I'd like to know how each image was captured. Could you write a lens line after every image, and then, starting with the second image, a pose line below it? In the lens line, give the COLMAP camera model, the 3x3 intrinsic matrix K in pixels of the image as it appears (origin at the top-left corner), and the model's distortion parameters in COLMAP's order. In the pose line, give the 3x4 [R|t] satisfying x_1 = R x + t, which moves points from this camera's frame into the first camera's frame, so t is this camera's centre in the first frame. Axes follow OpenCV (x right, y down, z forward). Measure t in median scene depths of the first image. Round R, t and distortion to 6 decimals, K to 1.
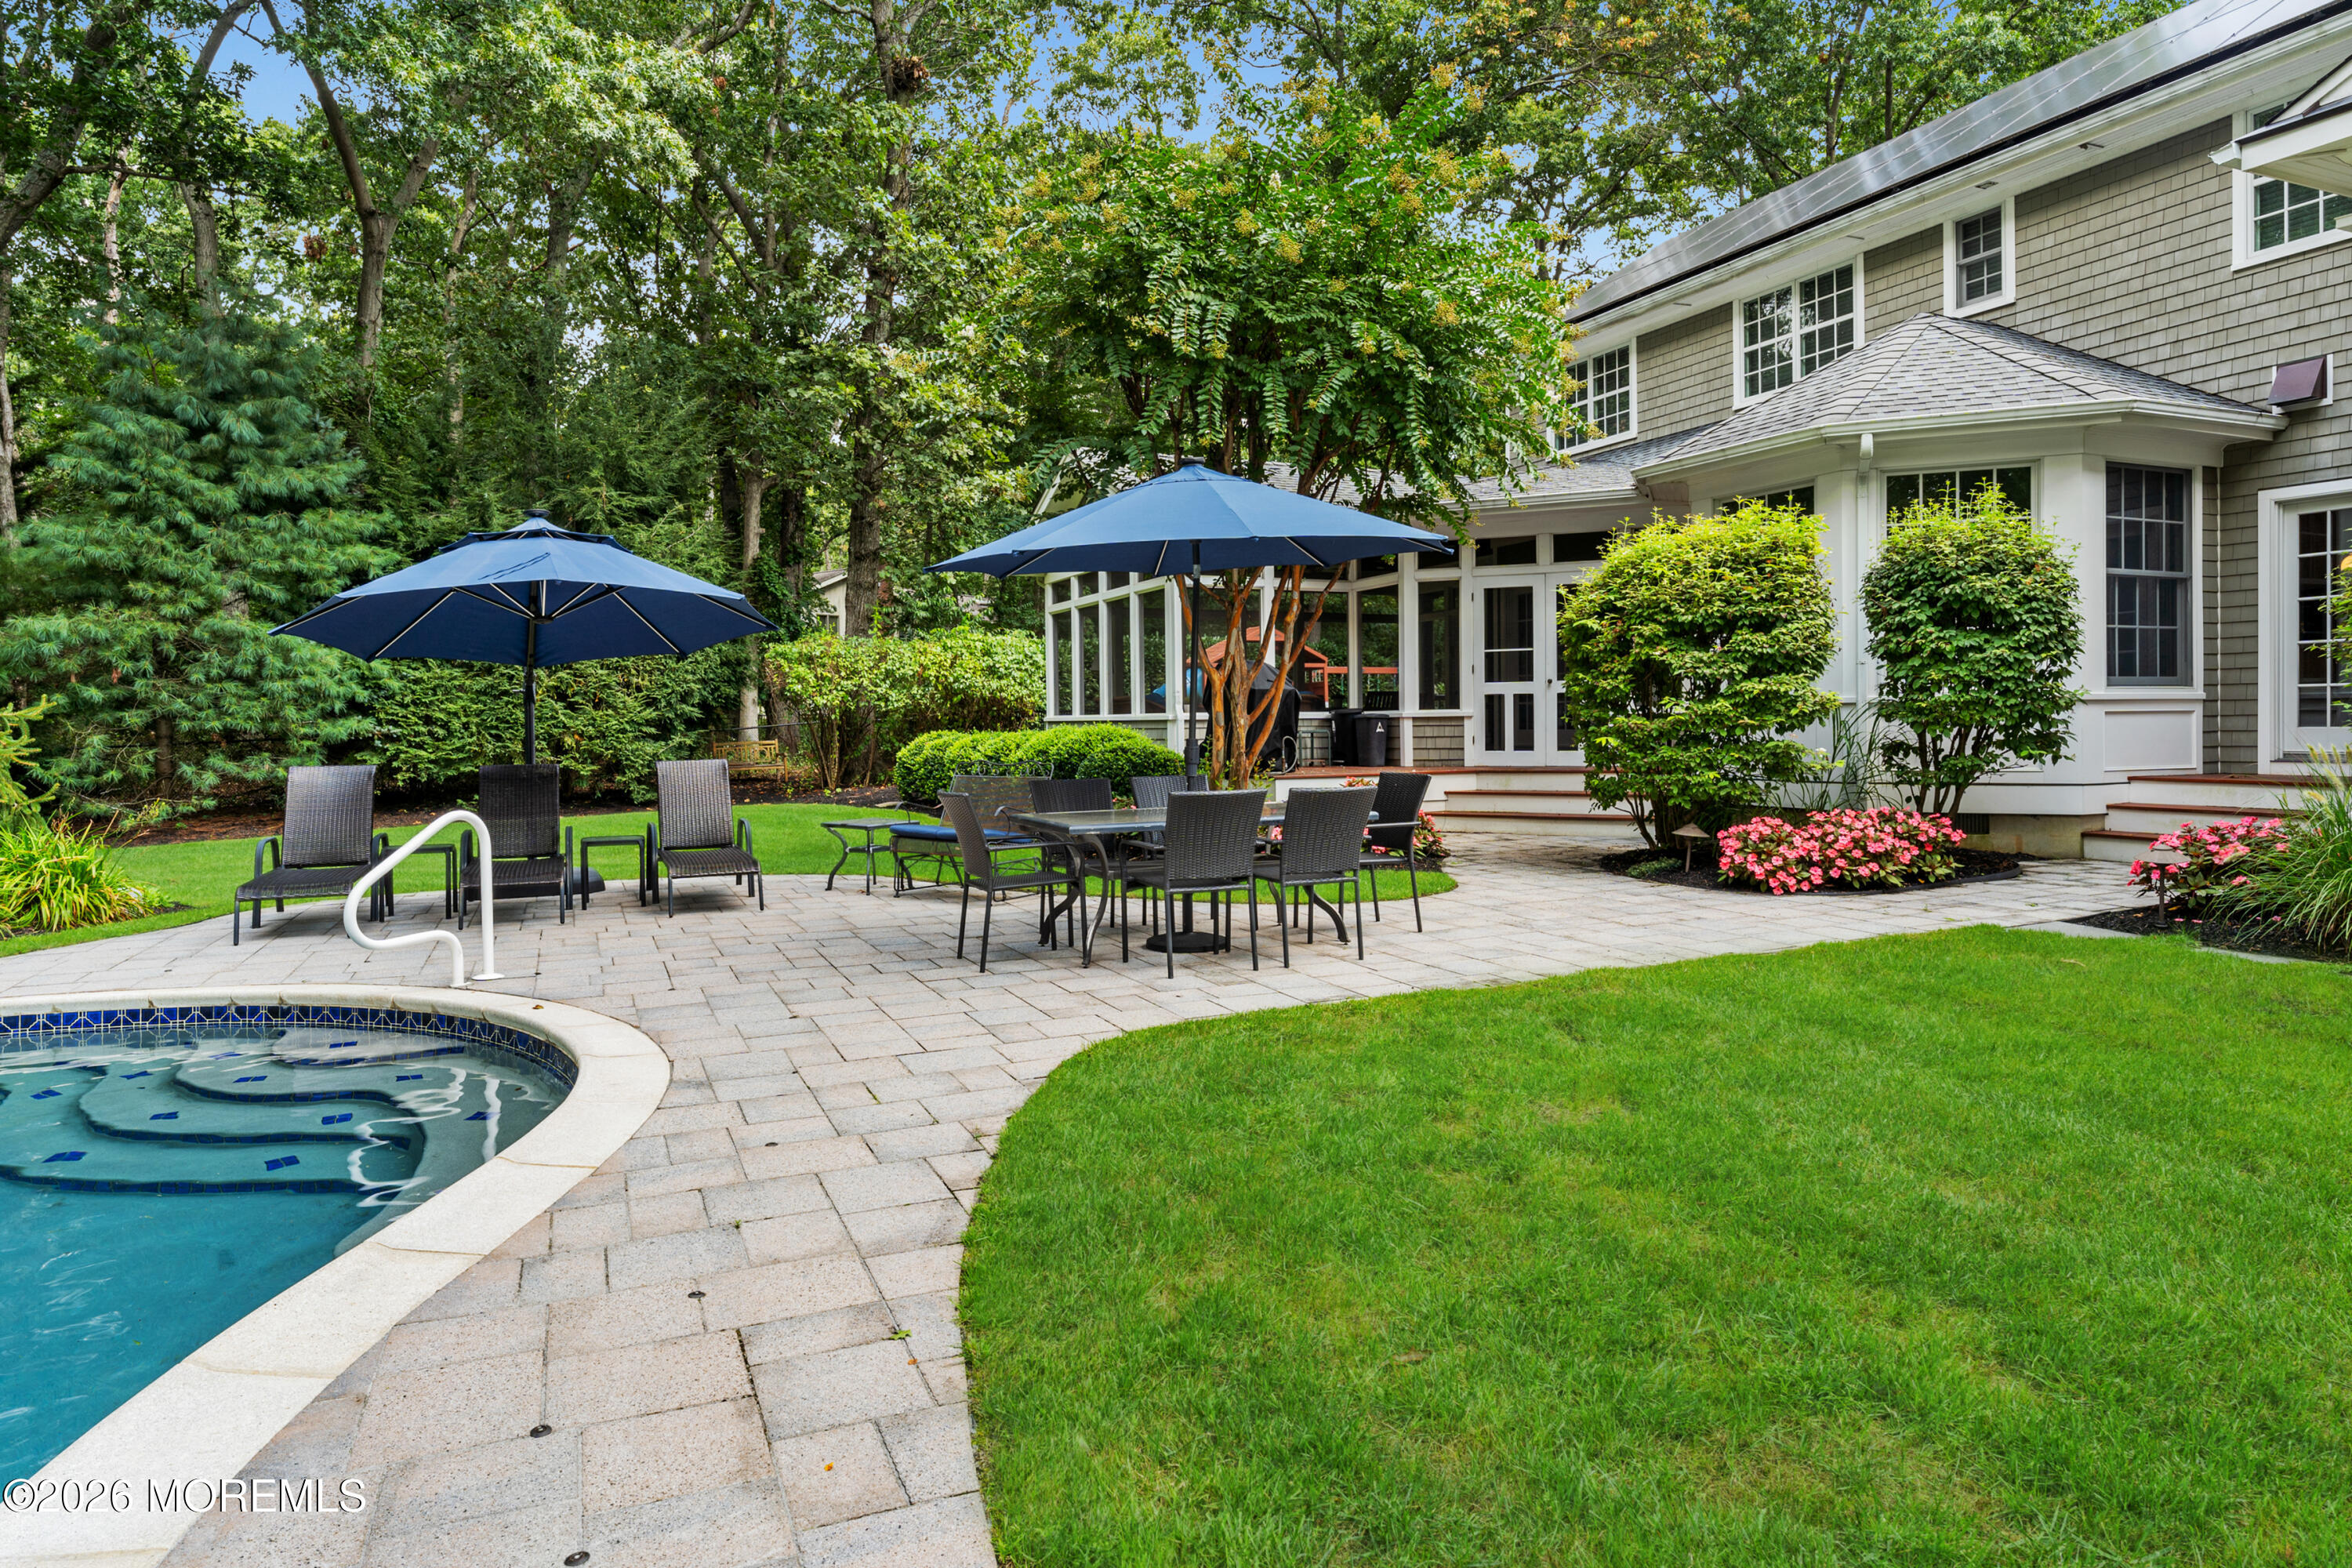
lens RADIAL K [[1360.0, 0, 1180.2], [0, 1360.0, 746.0], [0, 0, 1]] dist [0.000205, -0.000779]
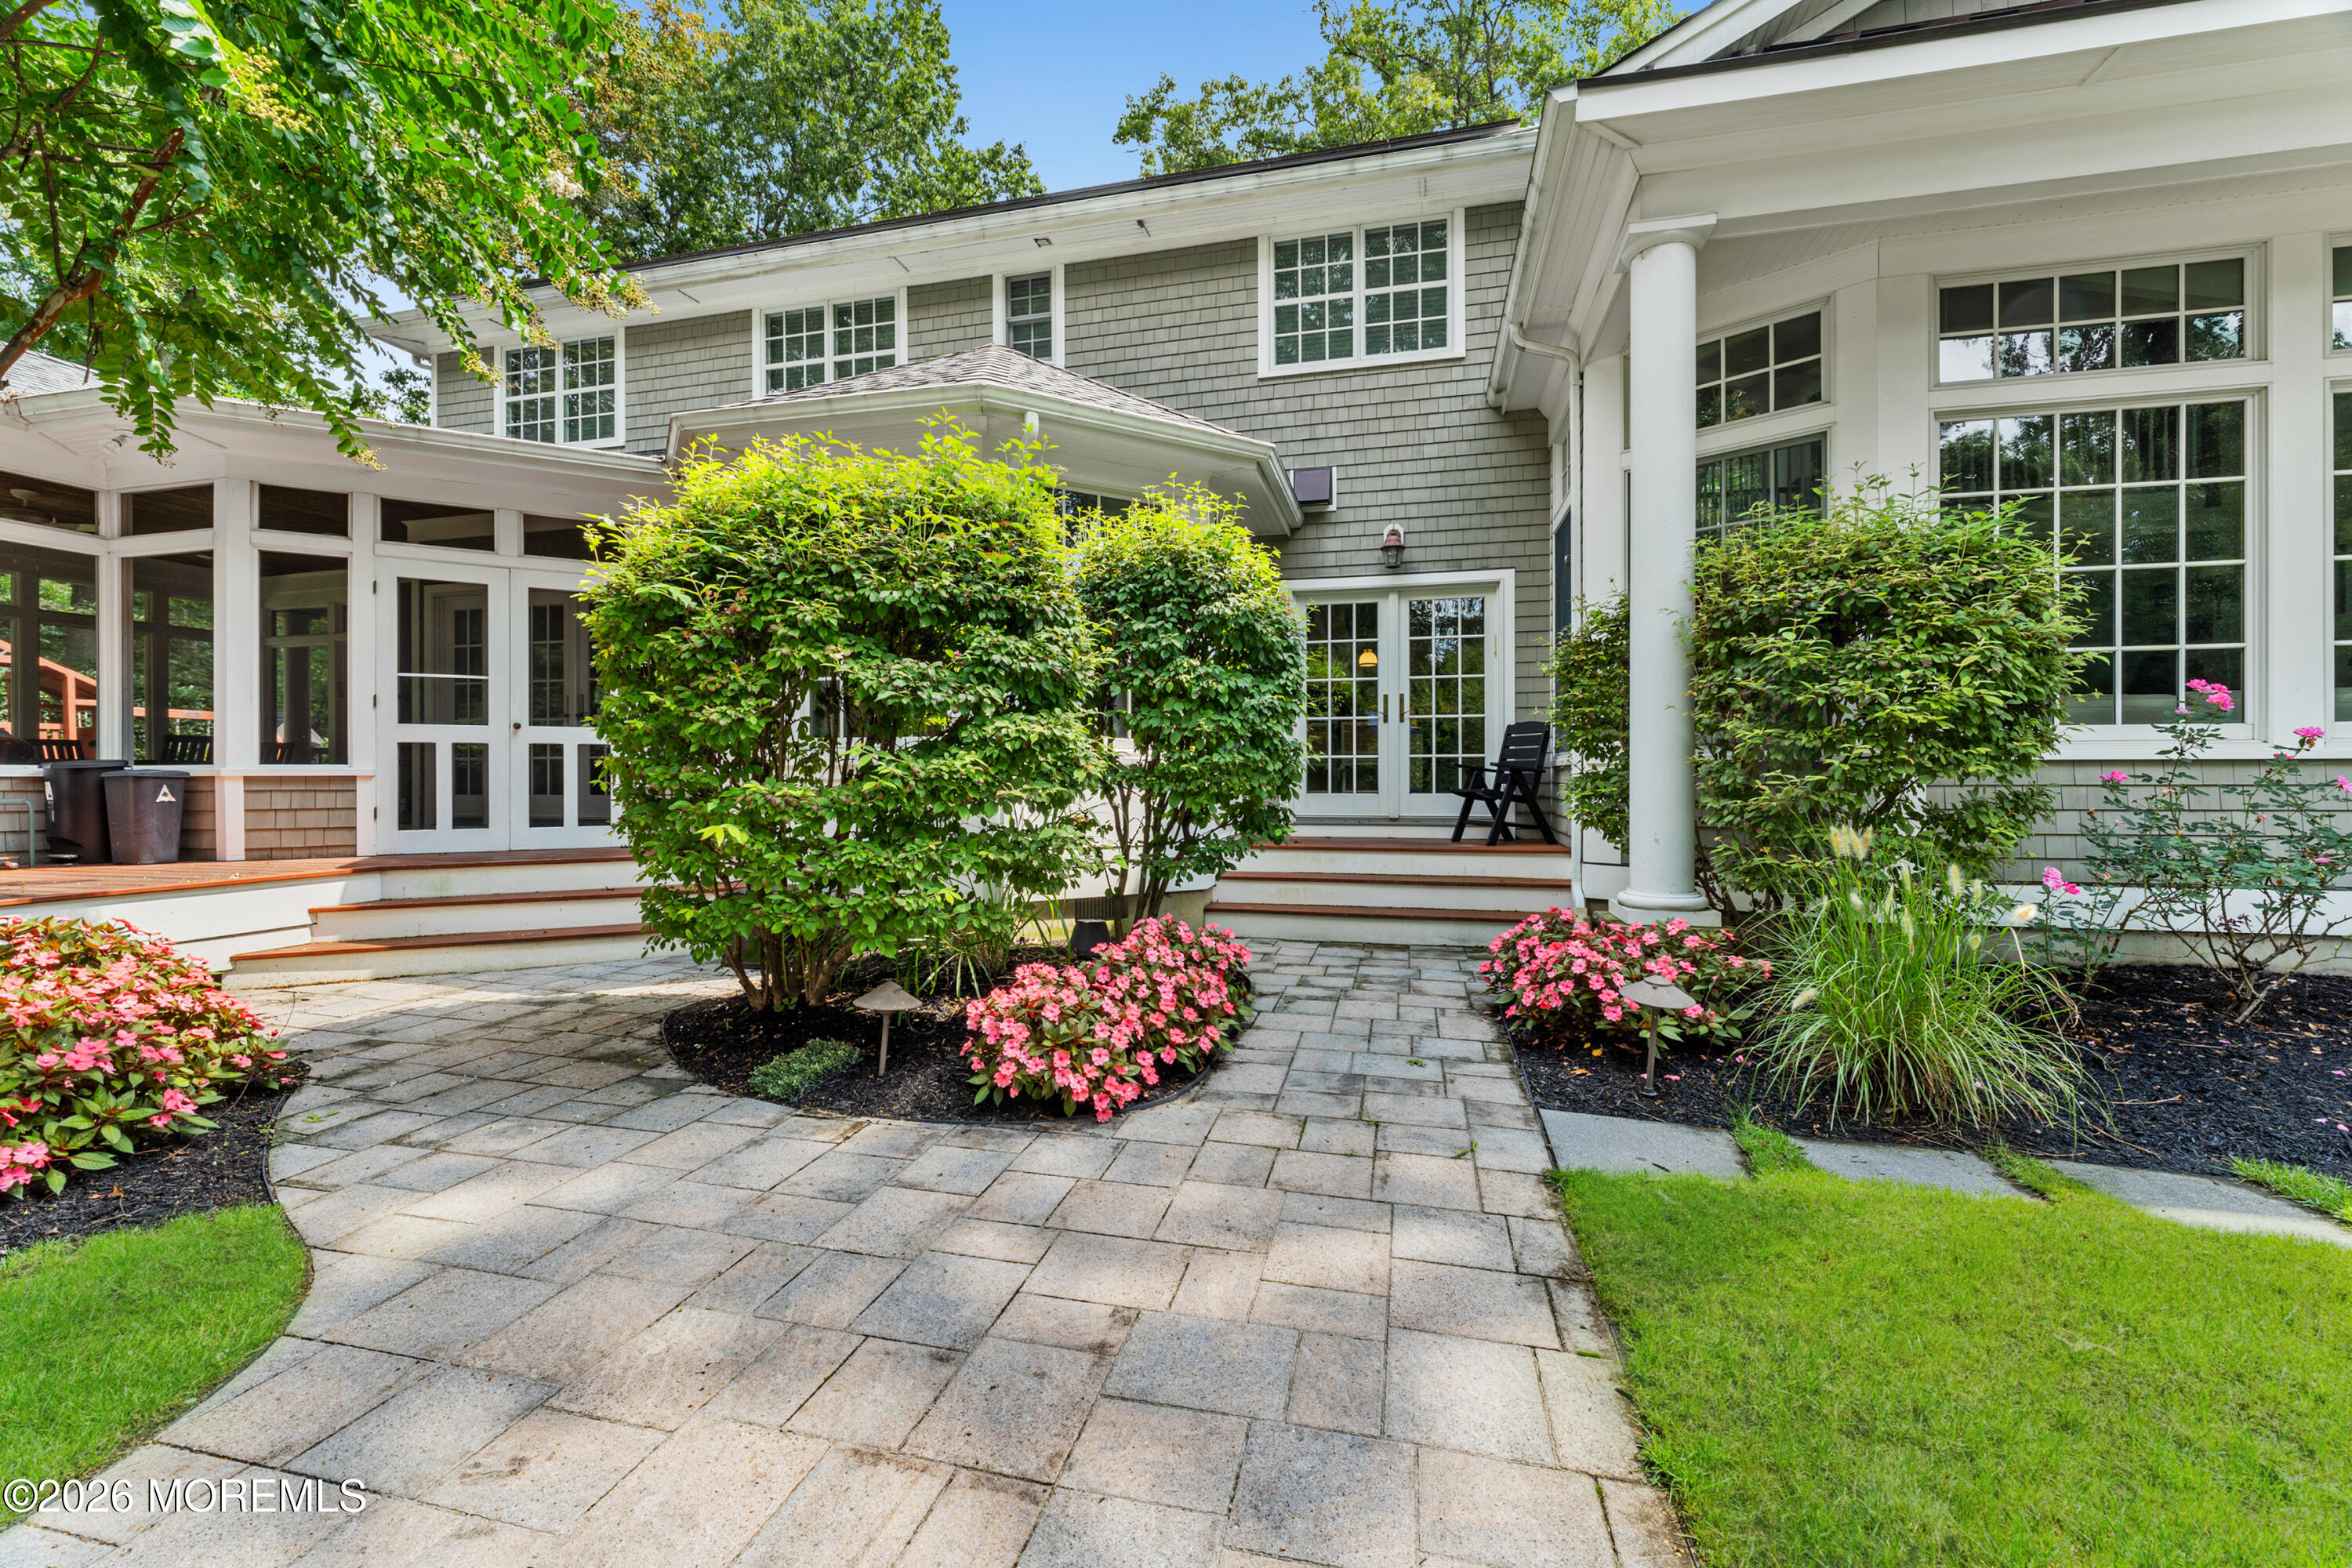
lens RADIAL K [[953.7, 0, 1176.0], [0, 953.7, 777.2], [0, 0, 1]] dist [-0.003717, -0.000354]
pose [[0.612438, 0.009562, 0.790461, 0.094445], [0.008629, 0.999786, -0.018780, -0.009940], [-0.790472, 0.018323, 0.612225, 0.434743]]
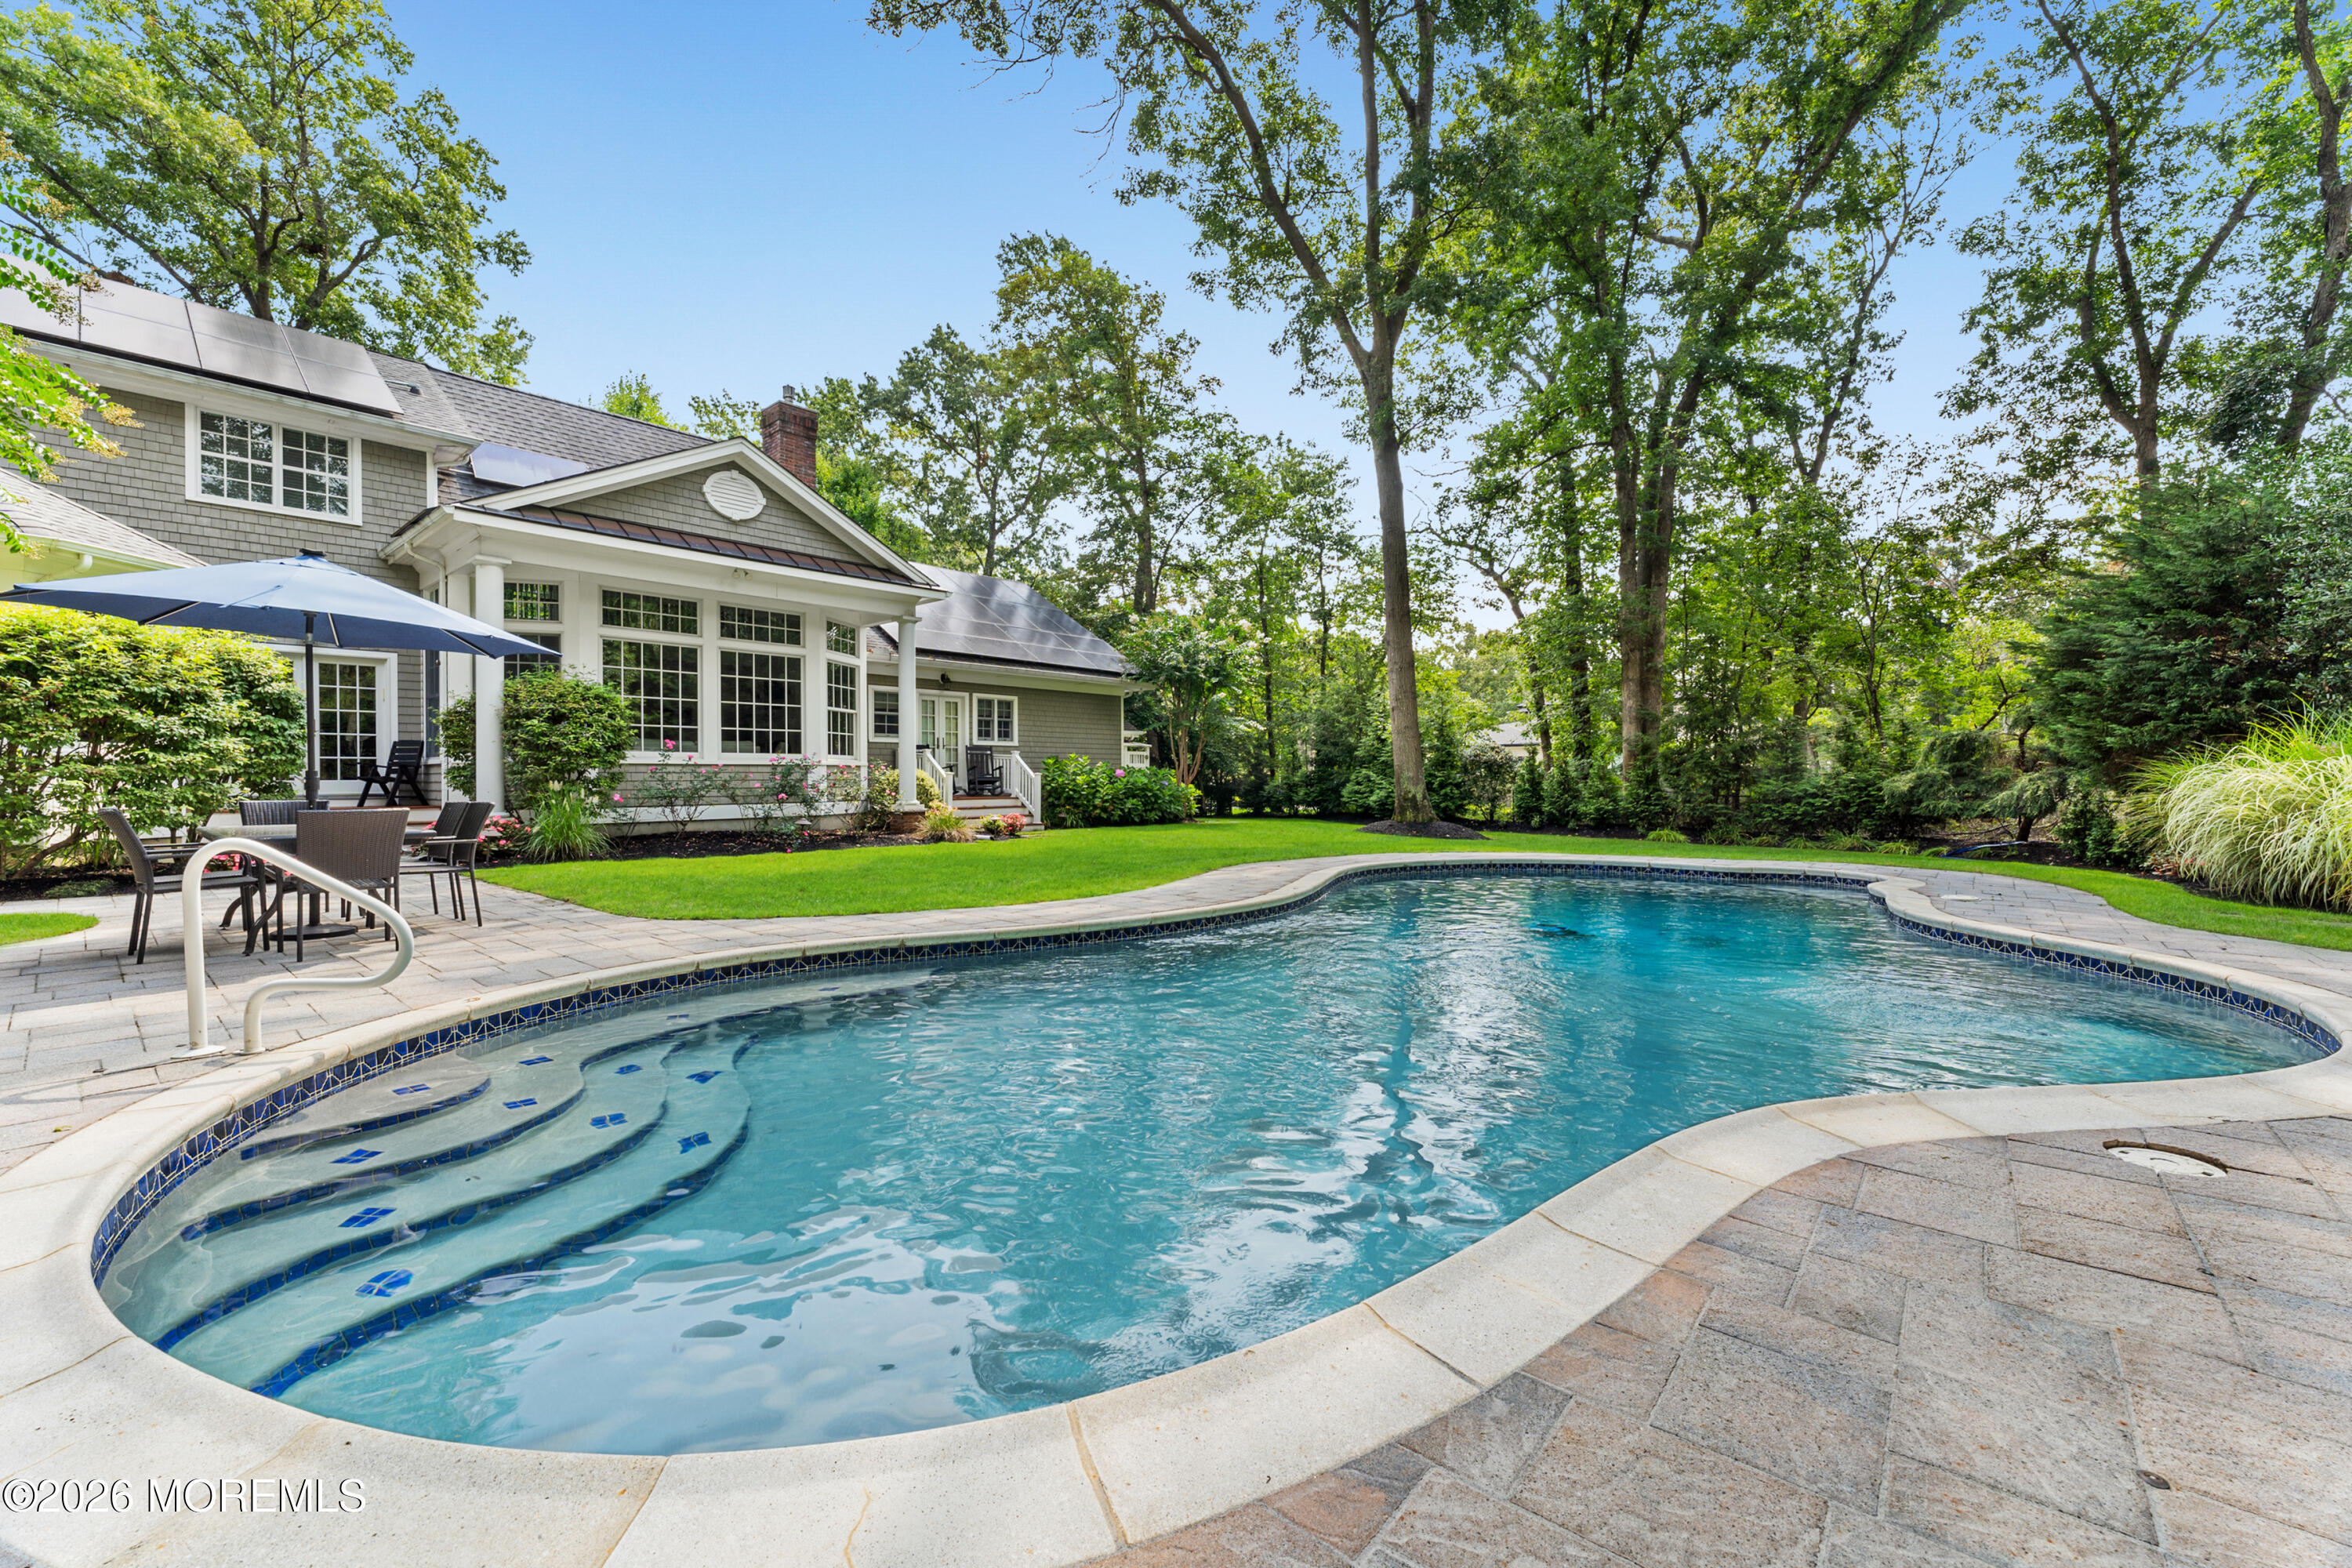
lens RADIAL K [[952.6, 0, 1179.0], [0, 952.6, 781.8], [0, 0, 1]] dist [0.001471, 0.000190]
pose [[-0.427294, 0.011222, 0.904043, -0.556537], [0.026676, 0.999644, 0.000200, 0.013210], [-0.903719, 0.024202, -0.427441, 0.315363]]
